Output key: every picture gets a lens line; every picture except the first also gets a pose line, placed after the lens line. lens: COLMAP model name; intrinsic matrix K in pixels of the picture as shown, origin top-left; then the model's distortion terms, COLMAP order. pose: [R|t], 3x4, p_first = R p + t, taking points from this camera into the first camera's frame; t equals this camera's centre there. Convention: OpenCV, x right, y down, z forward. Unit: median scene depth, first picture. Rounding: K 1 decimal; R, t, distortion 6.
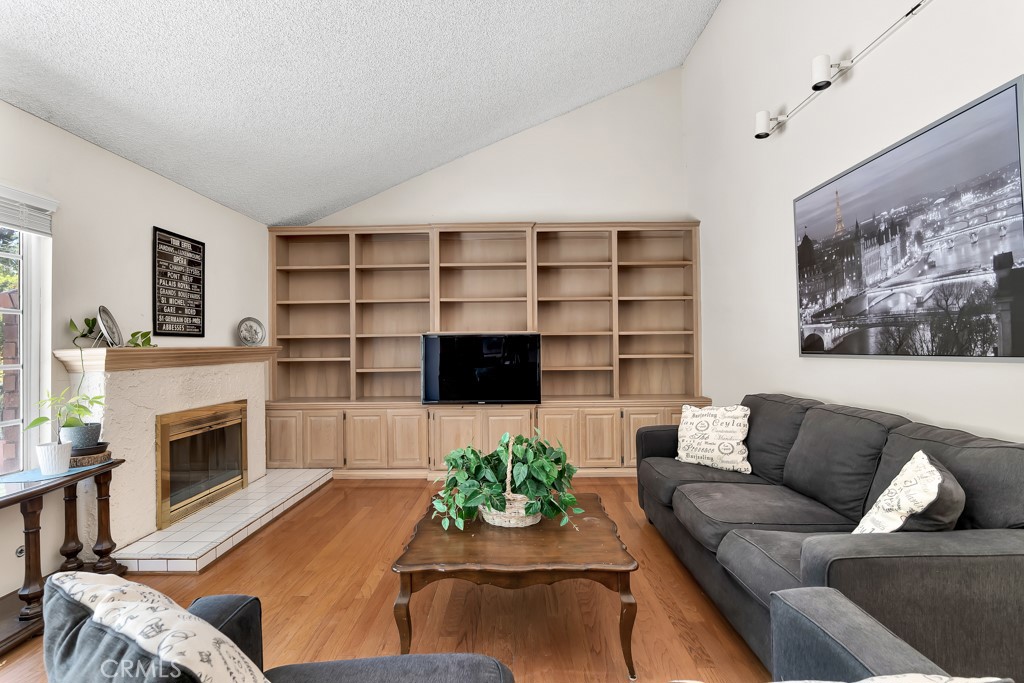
lens RADIAL K [[485.0, 0, 512.7], [0, 485.0, 339.5], [0, 0, 1]] dist [-0.005175, -0.000428]
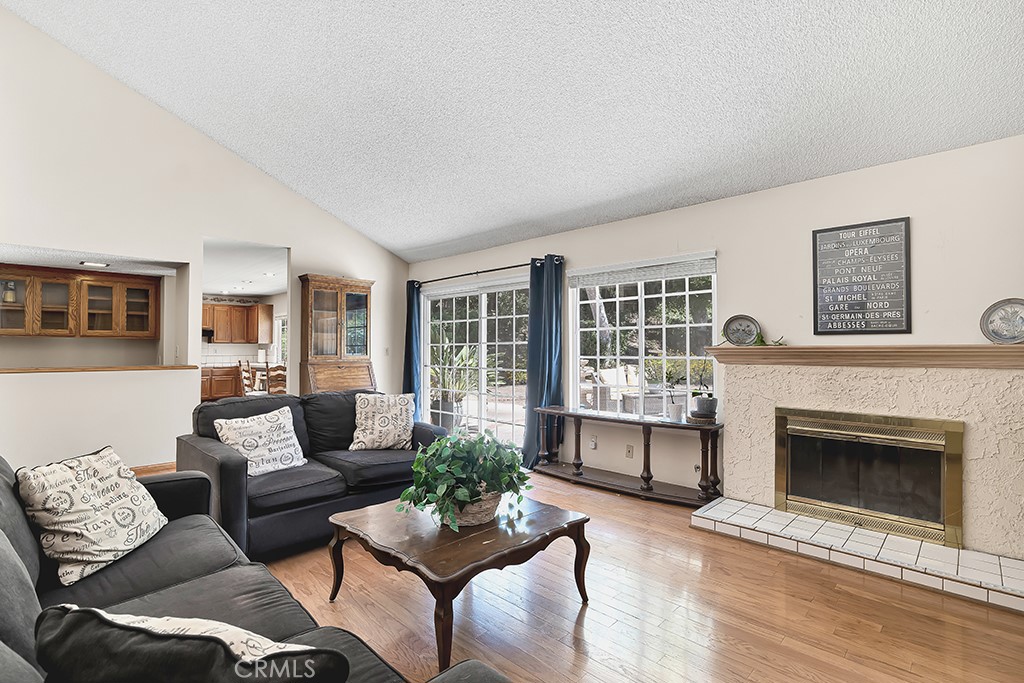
lens RADIAL K [[485.0, 0, 512.3], [0, 485.0, 343.3], [0, 0, 1]] dist [-0.005175, -0.000428]
pose [[-0.698428, -0.007022, -0.715646, 0.431525], [0.006632, 0.999845, -0.016283, 0.021787], [0.715650, -0.016118, -0.698273, 1.160116]]
